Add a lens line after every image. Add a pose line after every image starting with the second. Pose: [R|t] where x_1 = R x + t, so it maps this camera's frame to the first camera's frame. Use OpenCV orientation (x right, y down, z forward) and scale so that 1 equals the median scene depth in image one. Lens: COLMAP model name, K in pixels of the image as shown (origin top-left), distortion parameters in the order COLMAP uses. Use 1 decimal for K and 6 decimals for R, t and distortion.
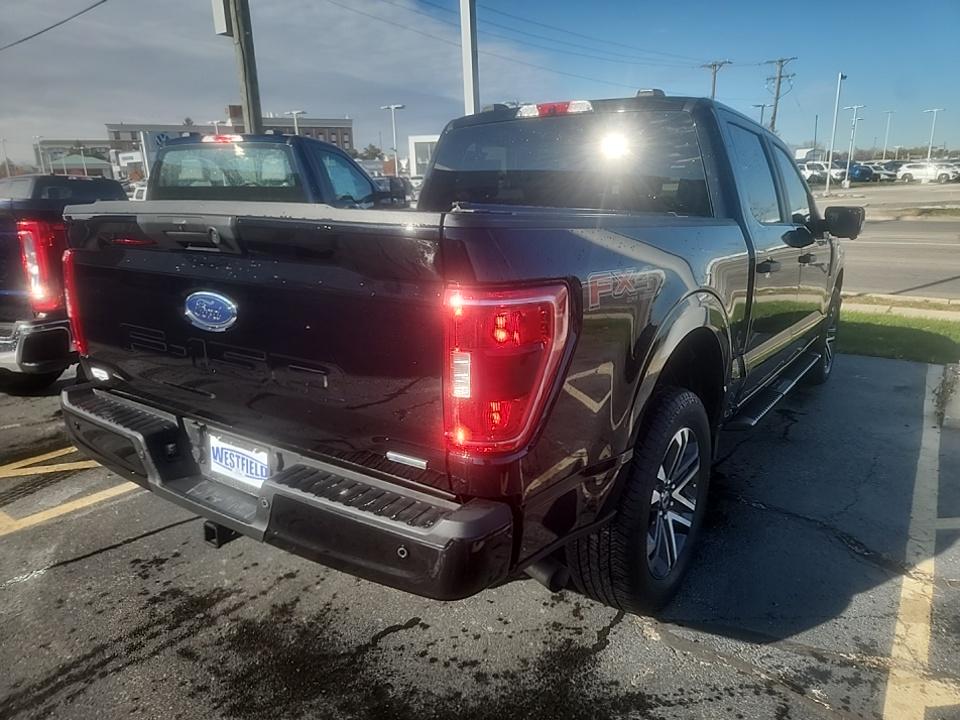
lens RADIAL K [[635.6, 0, 480.0], [0, 635.6, 360.0], [0, 0, 1]] dist [0.046371, -0.000583]
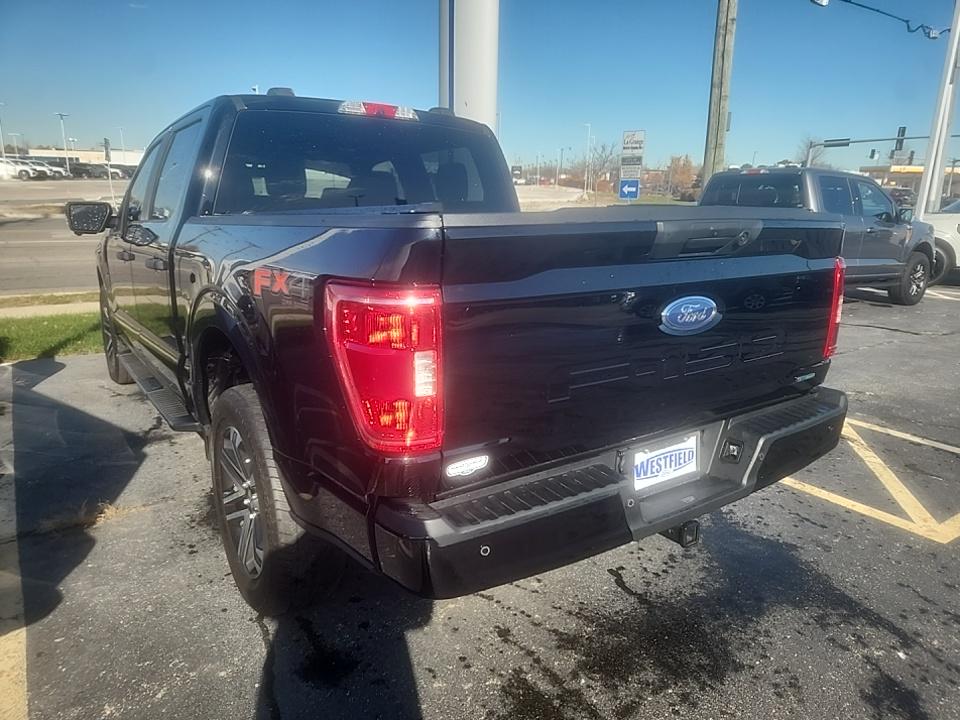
lens RADIAL K [[652.0, 0, 480.0], [0, 652.0, 360.0], [0, 0, 1]] dist [0.060488, -0.005448]
pose [[0.345961, -0.213624, 0.913606, -1.206977], [0.214593, 0.965940, 0.144599, -0.183456], [-0.913379, 0.146028, 0.380020, 0.733204]]
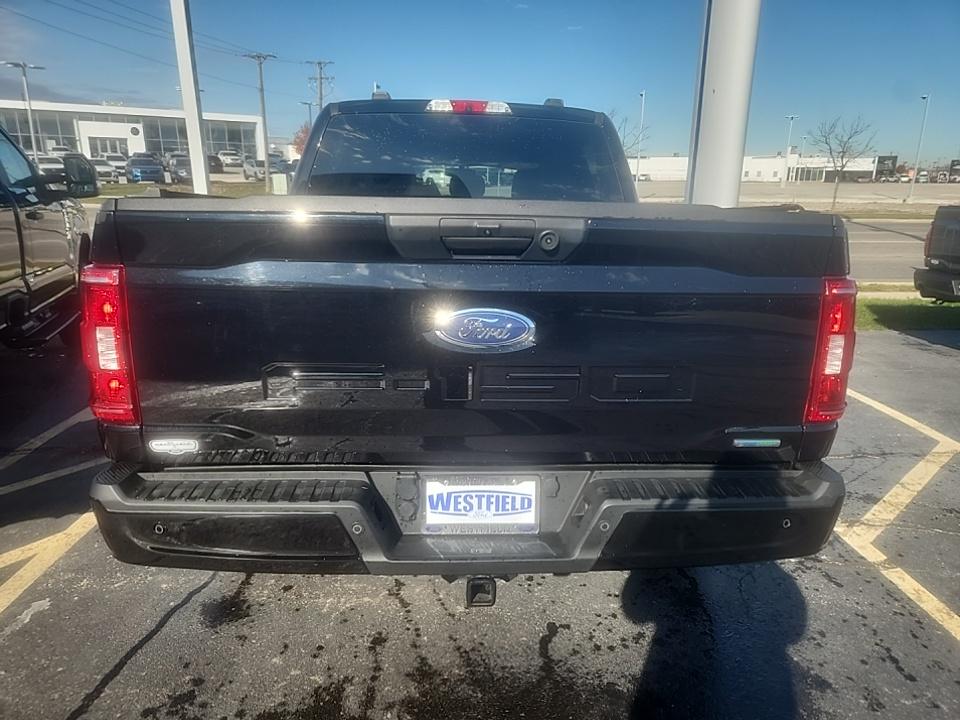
lens RADIAL K [[646.6, 0, 480.0], [0, 646.6, 360.0], [0, 0, 1]] dist [0.041470, -0.003915]
pose [[0.793220, -0.130869, 0.594706, -0.751406], [0.126510, 0.990740, 0.049280, -0.063447], [-0.595649, 0.036146, 0.802431, 0.253909]]
